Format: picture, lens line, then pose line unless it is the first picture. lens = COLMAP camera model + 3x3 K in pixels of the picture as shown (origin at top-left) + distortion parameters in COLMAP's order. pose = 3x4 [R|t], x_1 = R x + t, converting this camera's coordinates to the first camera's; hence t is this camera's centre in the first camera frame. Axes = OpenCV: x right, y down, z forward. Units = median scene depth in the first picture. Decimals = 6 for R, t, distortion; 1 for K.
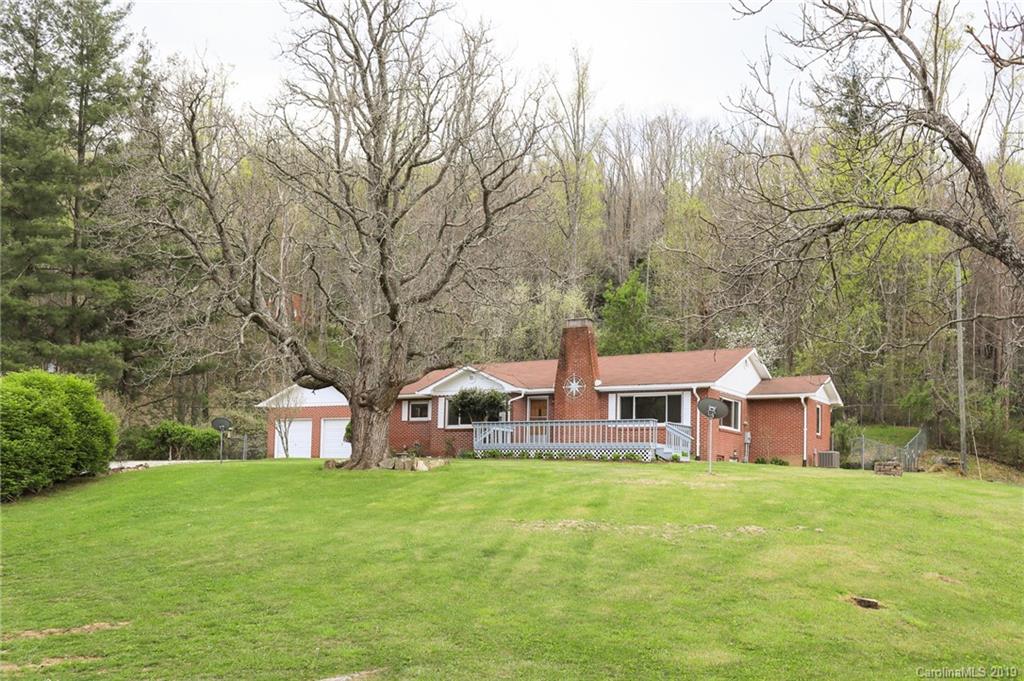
lens RADIAL K [[1362.4, 0, 512.0], [0, 1362.4, 340.5], [0, 0, 1]] dist [0.000628, -0.001168]
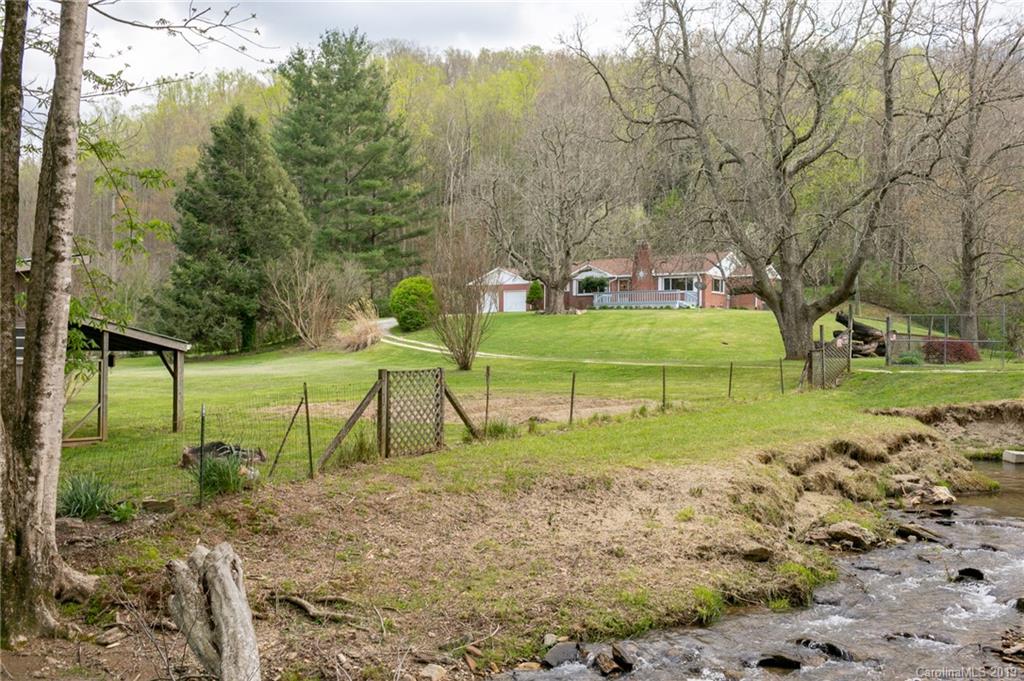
lens RADIAL K [[956.8, 0, 510.7], [0, 956.8, 375.3], [0, 0, 1]] dist [0.010447, 0.007003]
pose [[0.996179, -0.015656, -0.085918, -0.030735], [0.028423, 0.988360, 0.149454, -0.038328], [0.082578, -0.151325, 0.985029, -0.486996]]
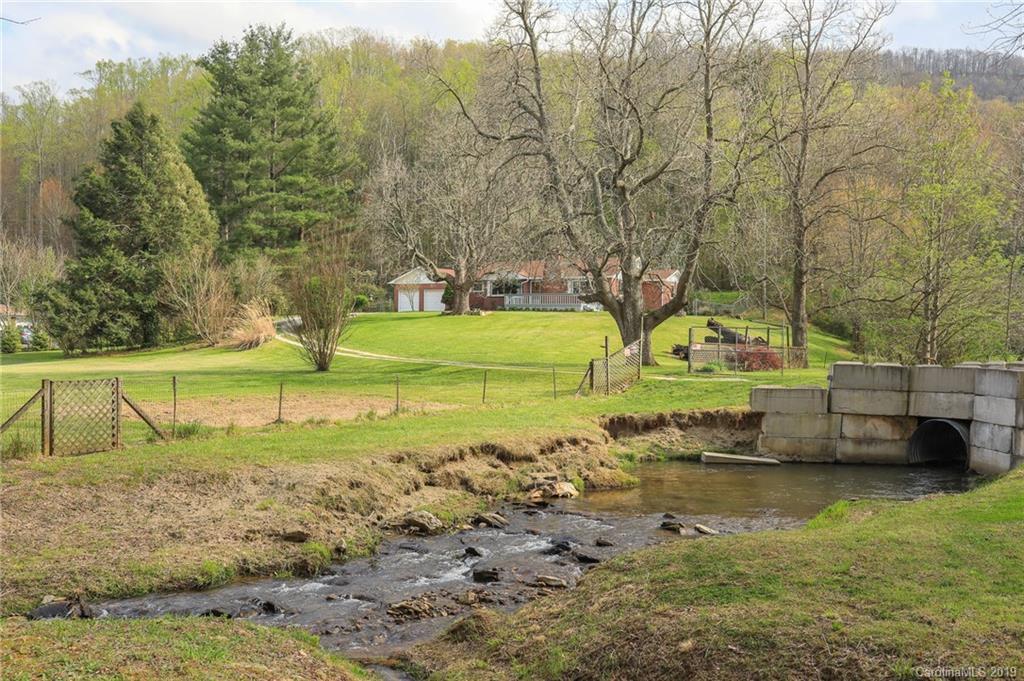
lens RADIAL K [[956.8, 0, 510.7], [0, 956.8, 375.3], [0, 0, 1]] dist [0.010447, 0.007003]
pose [[0.999700, -0.003404, -0.024237, 0.017858], [0.007069, 0.988234, 0.152786, -0.043366], [0.023432, -0.152911, 0.987962, -0.507580]]
